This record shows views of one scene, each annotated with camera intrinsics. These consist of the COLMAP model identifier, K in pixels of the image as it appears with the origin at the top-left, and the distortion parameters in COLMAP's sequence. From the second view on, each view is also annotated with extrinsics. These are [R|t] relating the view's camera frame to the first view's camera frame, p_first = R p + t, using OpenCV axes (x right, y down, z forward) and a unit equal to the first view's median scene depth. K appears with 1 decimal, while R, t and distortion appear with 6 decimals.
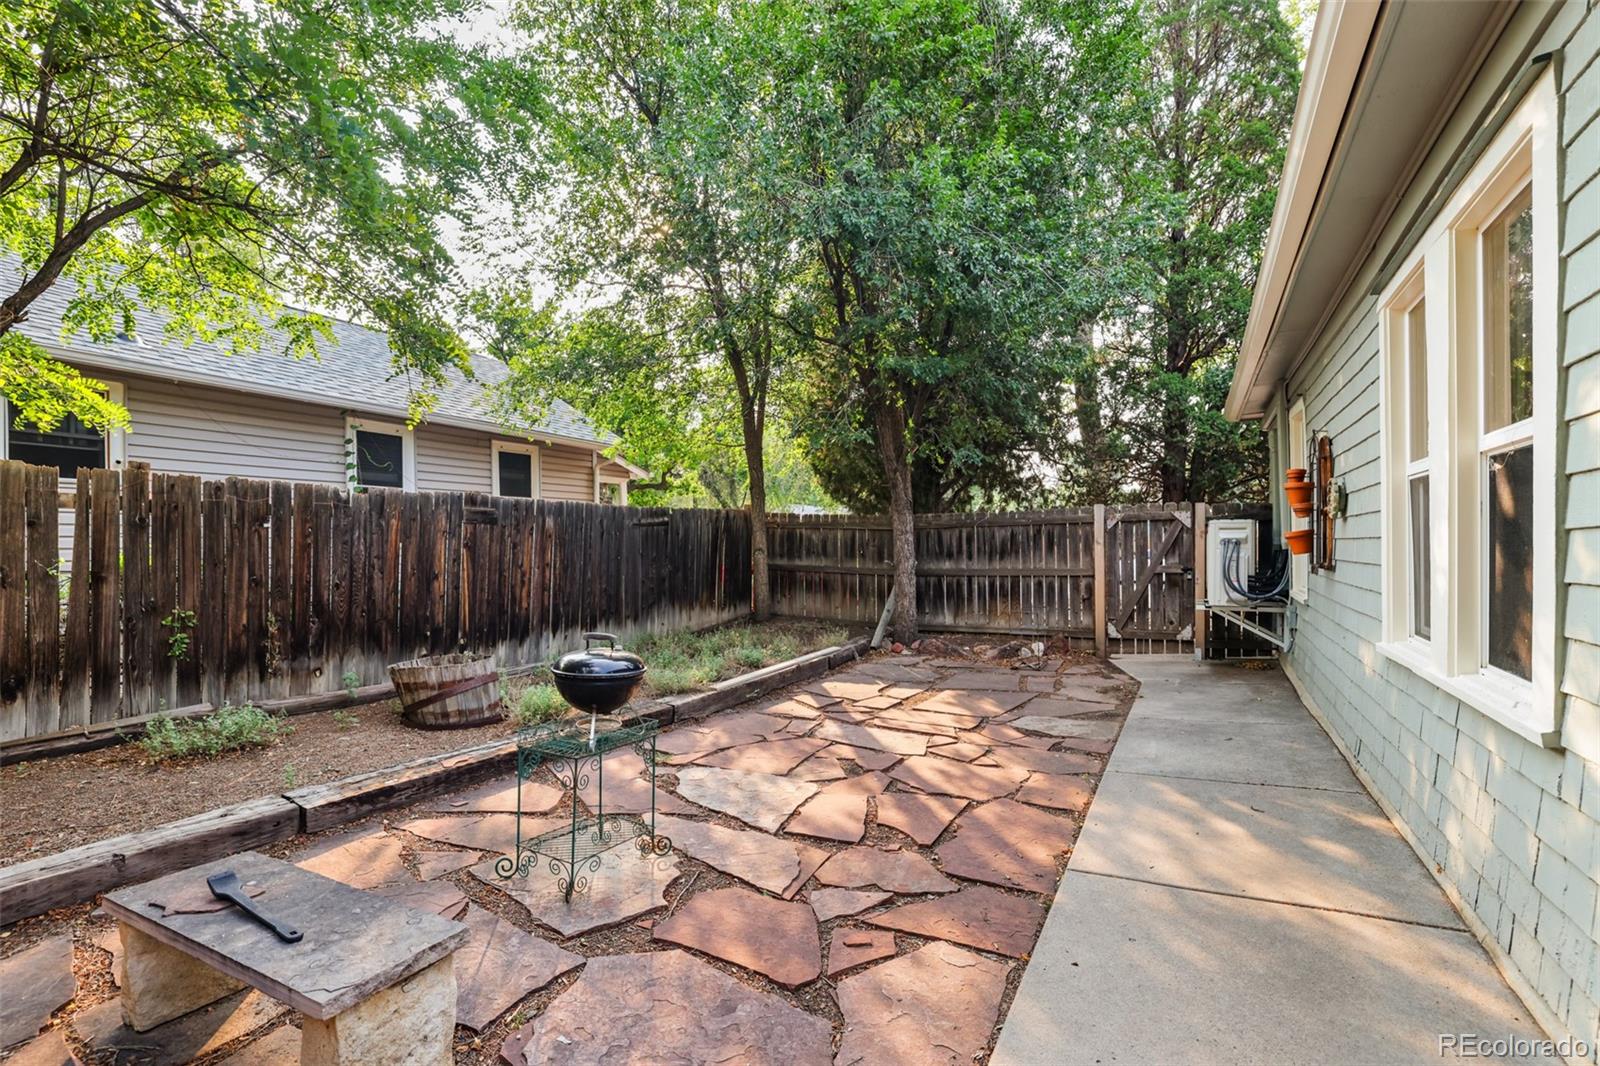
lens RADIAL K [[688.1, 0, 800.0], [0, 688.1, 533.0], [0, 0, 1]] dist [0.000467, 0.000277]
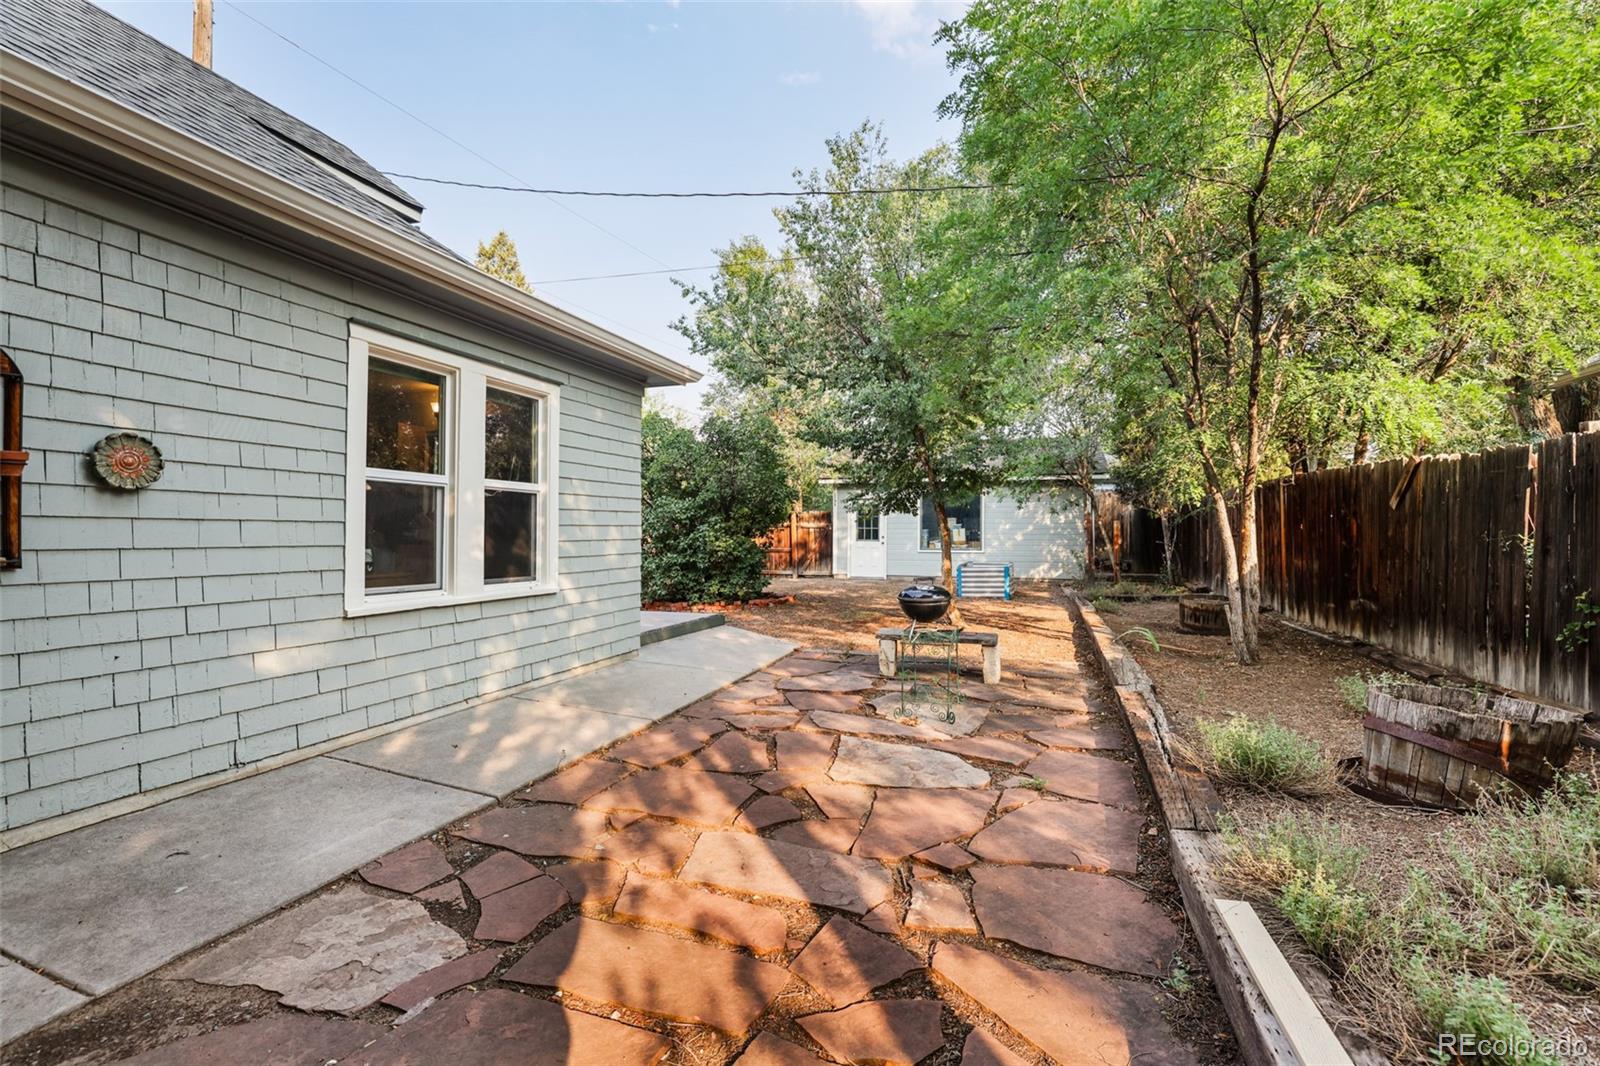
lens RADIAL K [[688.1, 0, 800.0], [0, 688.1, 533.0], [0, 0, 1]] dist [0.000467, 0.000277]
pose [[-0.984762, -0.016488, -0.173126, 0.211130], [-0.014537, 0.999816, -0.012531, 0.023298], [0.173301, -0.009823, -0.984820, 1.695945]]
